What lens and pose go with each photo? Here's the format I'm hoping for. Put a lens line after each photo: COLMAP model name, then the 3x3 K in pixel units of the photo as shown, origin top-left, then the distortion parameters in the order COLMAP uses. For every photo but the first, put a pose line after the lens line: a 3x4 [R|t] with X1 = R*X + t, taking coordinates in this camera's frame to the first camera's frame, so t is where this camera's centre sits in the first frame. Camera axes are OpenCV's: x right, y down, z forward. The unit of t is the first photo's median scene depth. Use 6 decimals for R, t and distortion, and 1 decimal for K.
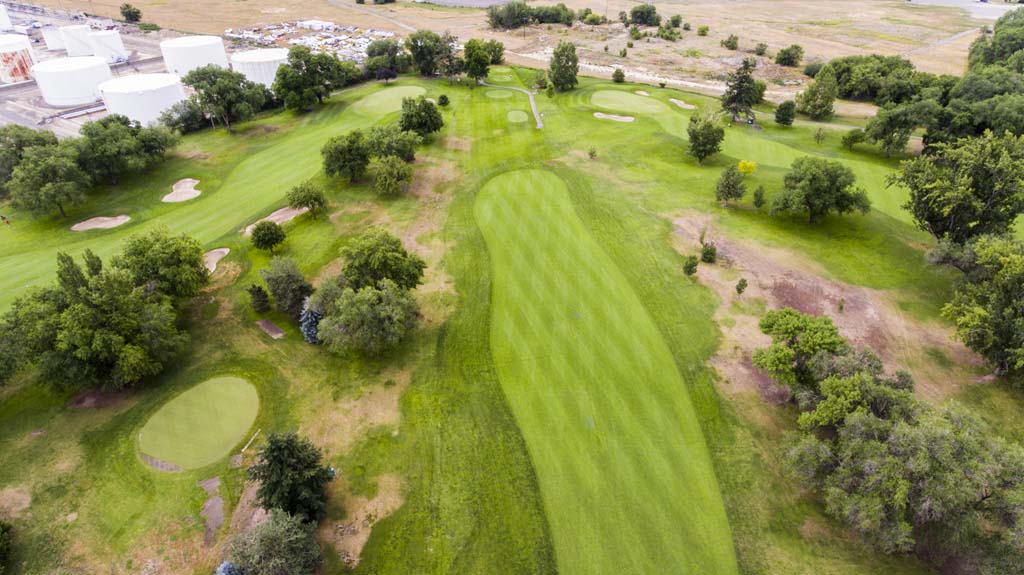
lens RADIAL K [[600.0, 0, 524.2], [0, 600.0, 287.1], [0, 0, 1]] dist [0.000638, -0.000135]
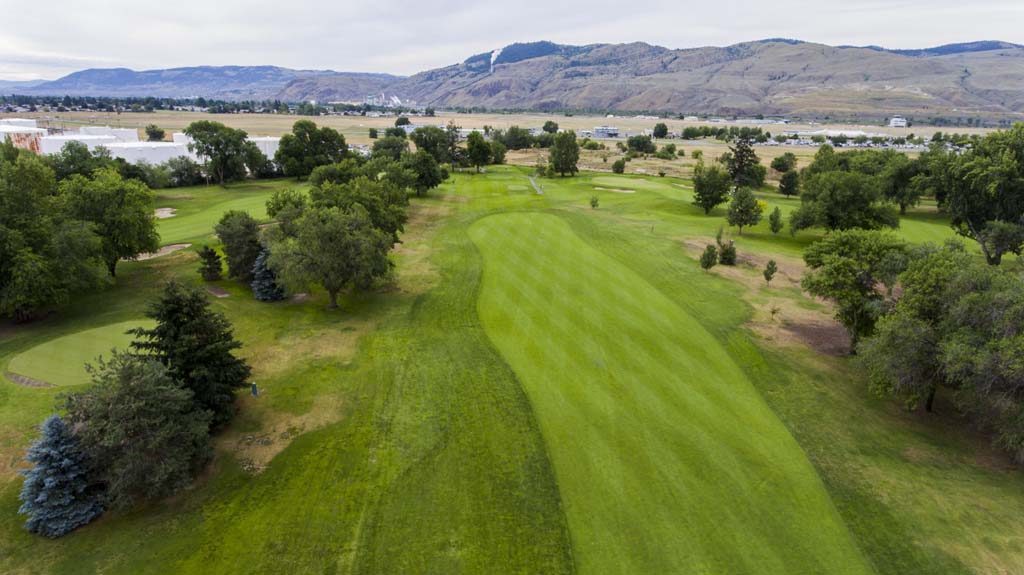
lens RADIAL K [[600.0, 0, 524.2], [0, 600.0, 287.1], [0, 0, 1]] dist [0.000638, -0.000135]
pose [[0.999708, 0.024171, -0.000525, 0.009731], [-0.023377, 0.960855, -0.276065, 0.322032], [-0.006168, 0.275996, 0.961139, 0.210530]]
